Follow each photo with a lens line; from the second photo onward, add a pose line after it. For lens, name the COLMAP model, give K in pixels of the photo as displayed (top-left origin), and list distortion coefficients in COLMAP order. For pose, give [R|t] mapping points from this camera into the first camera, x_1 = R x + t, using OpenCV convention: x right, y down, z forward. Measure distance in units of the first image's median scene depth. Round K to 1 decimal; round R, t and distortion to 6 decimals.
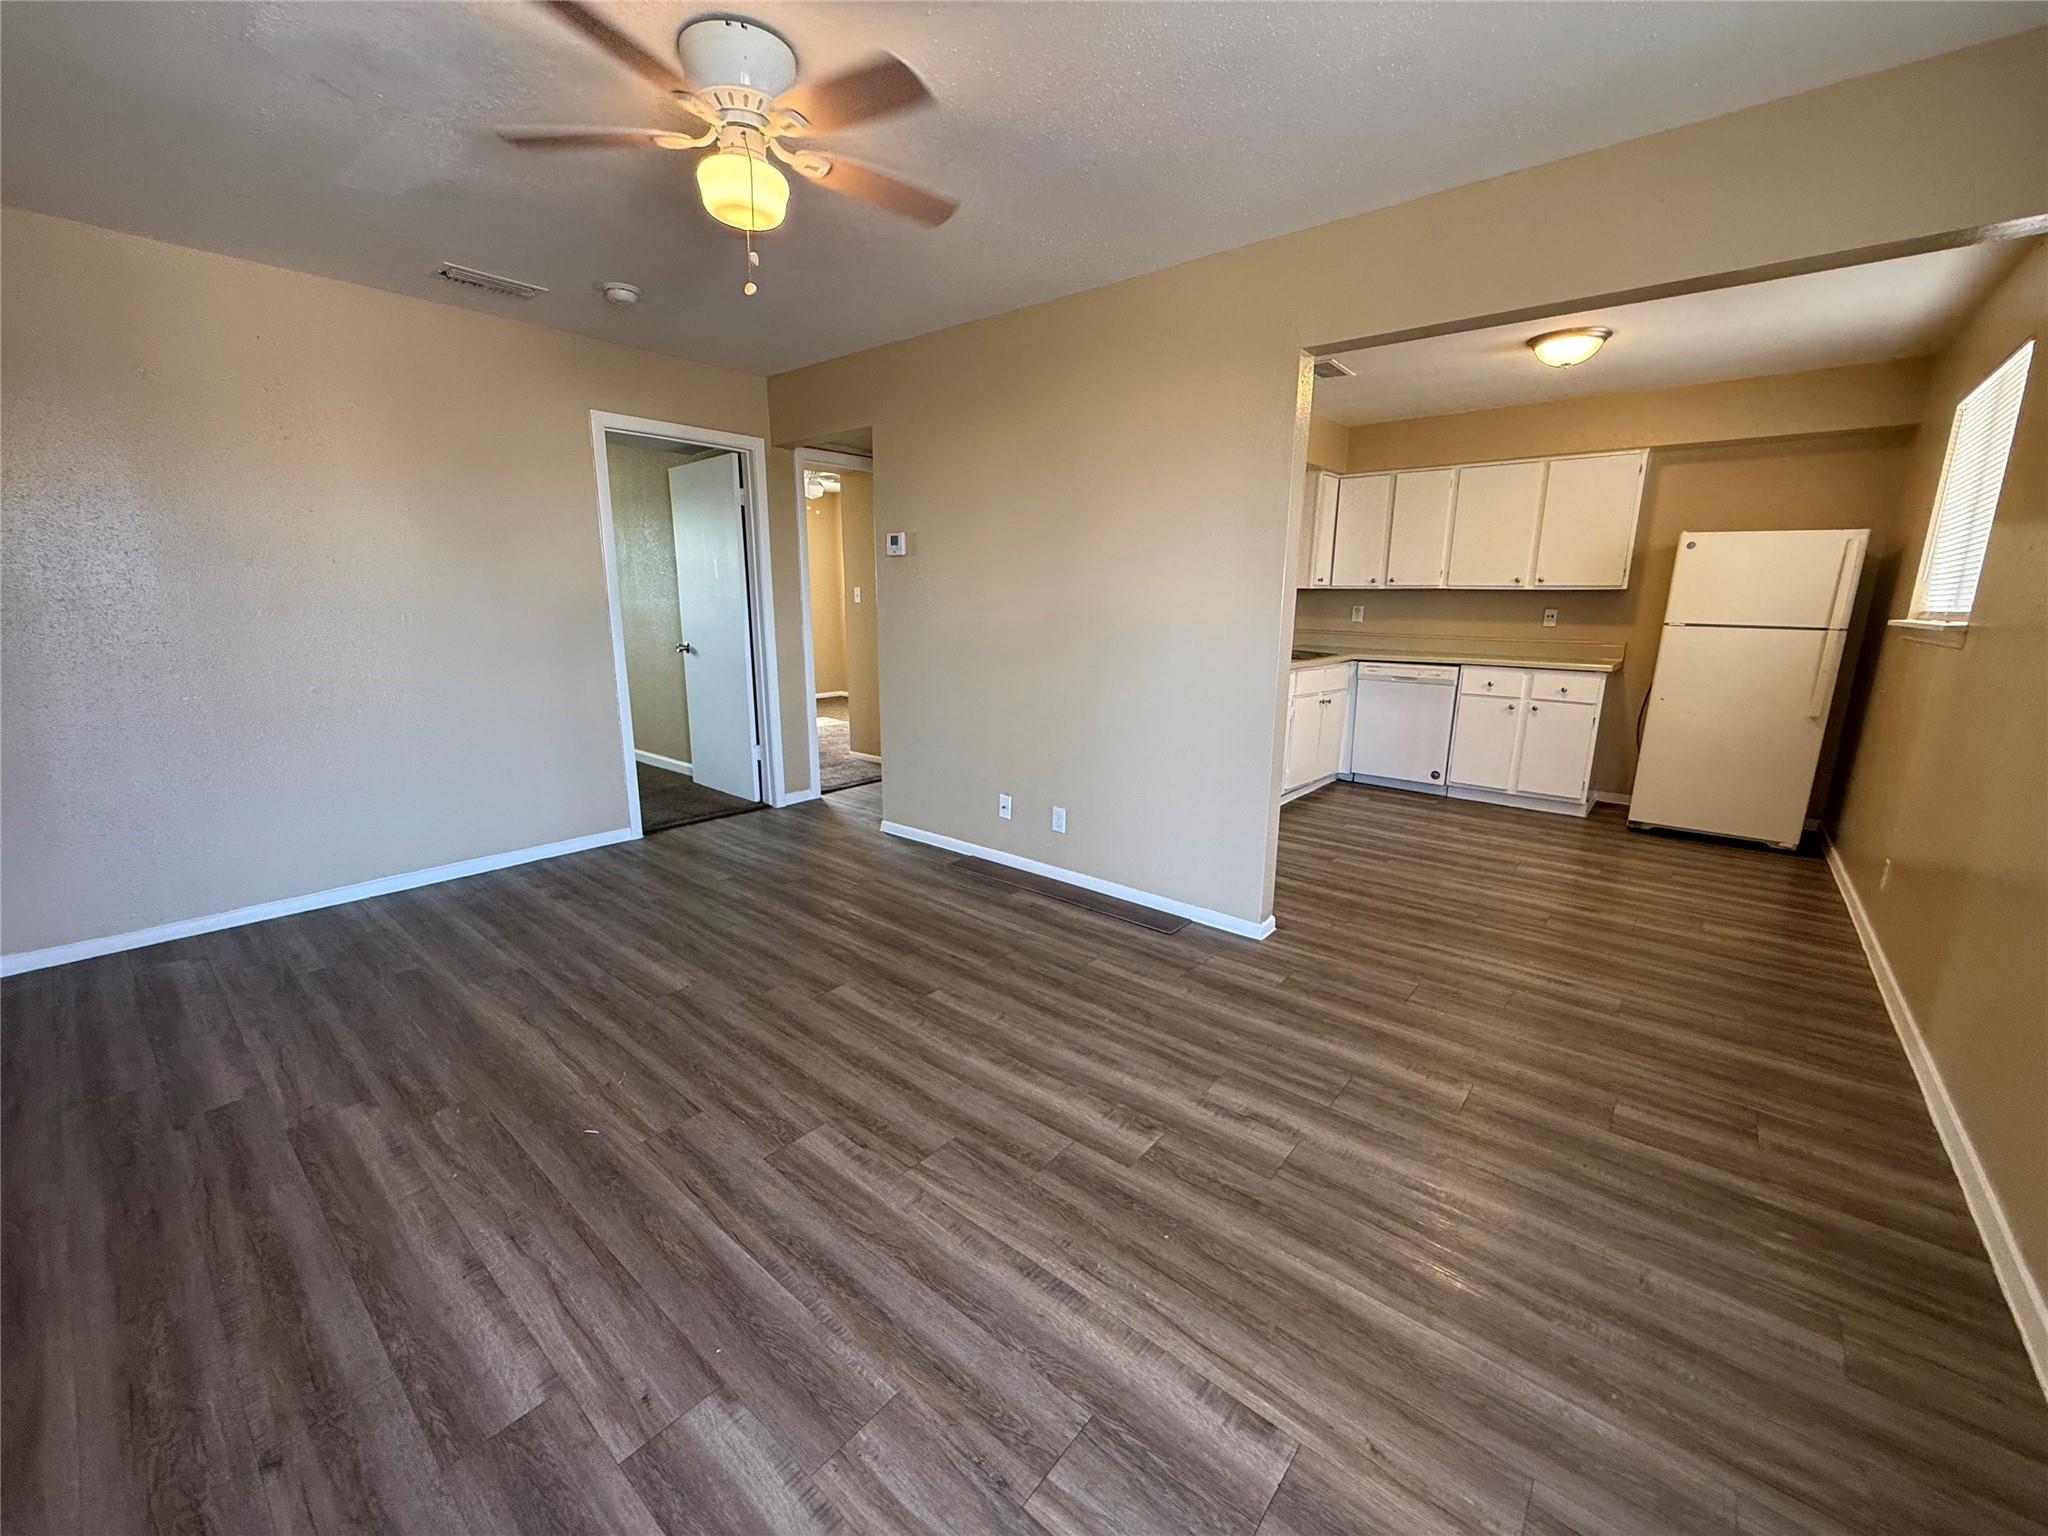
lens RADIAL K [[818.3, 0, 1016.8], [0, 818.3, 770.0], [0, 0, 1]] dist [-0.000974, 0.000604]
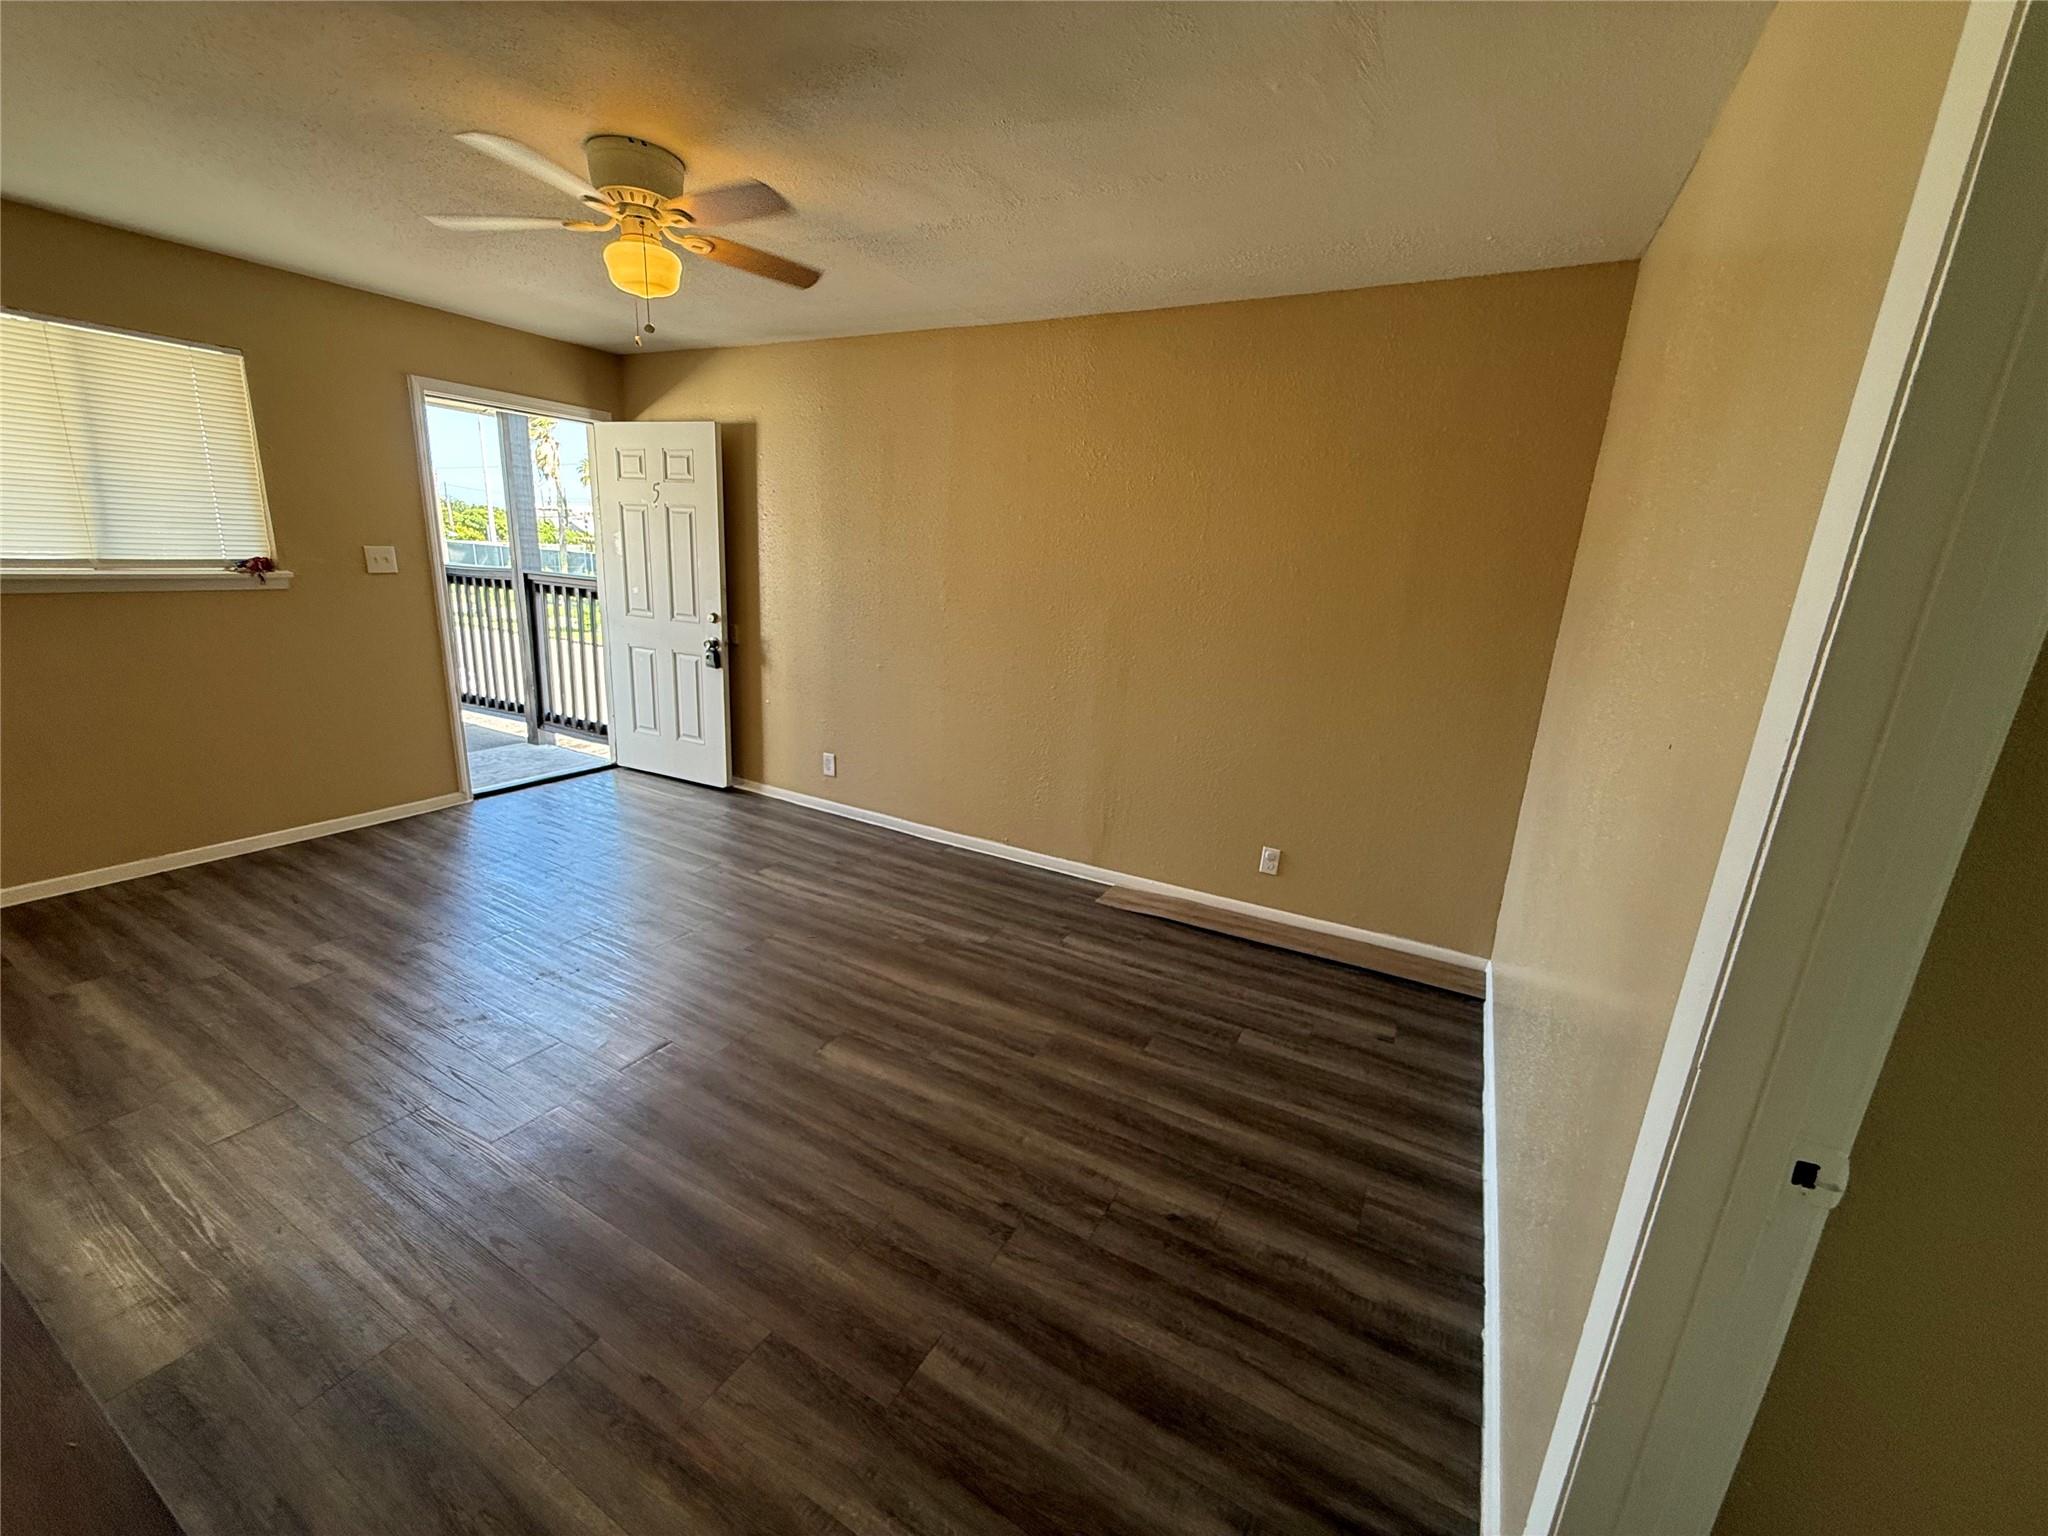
lens RADIAL K [[821.1, 0, 1015.4], [0, 821.1, 769.0], [0, 0, 1]] dist [0.000255, 0.000456]
pose [[-0.980147, -0.010069, -0.198017, -0.409678], [-0.099924, 0.887691, 0.449466, -0.414333], [0.171252, 0.460329, -0.871074, 1.601008]]
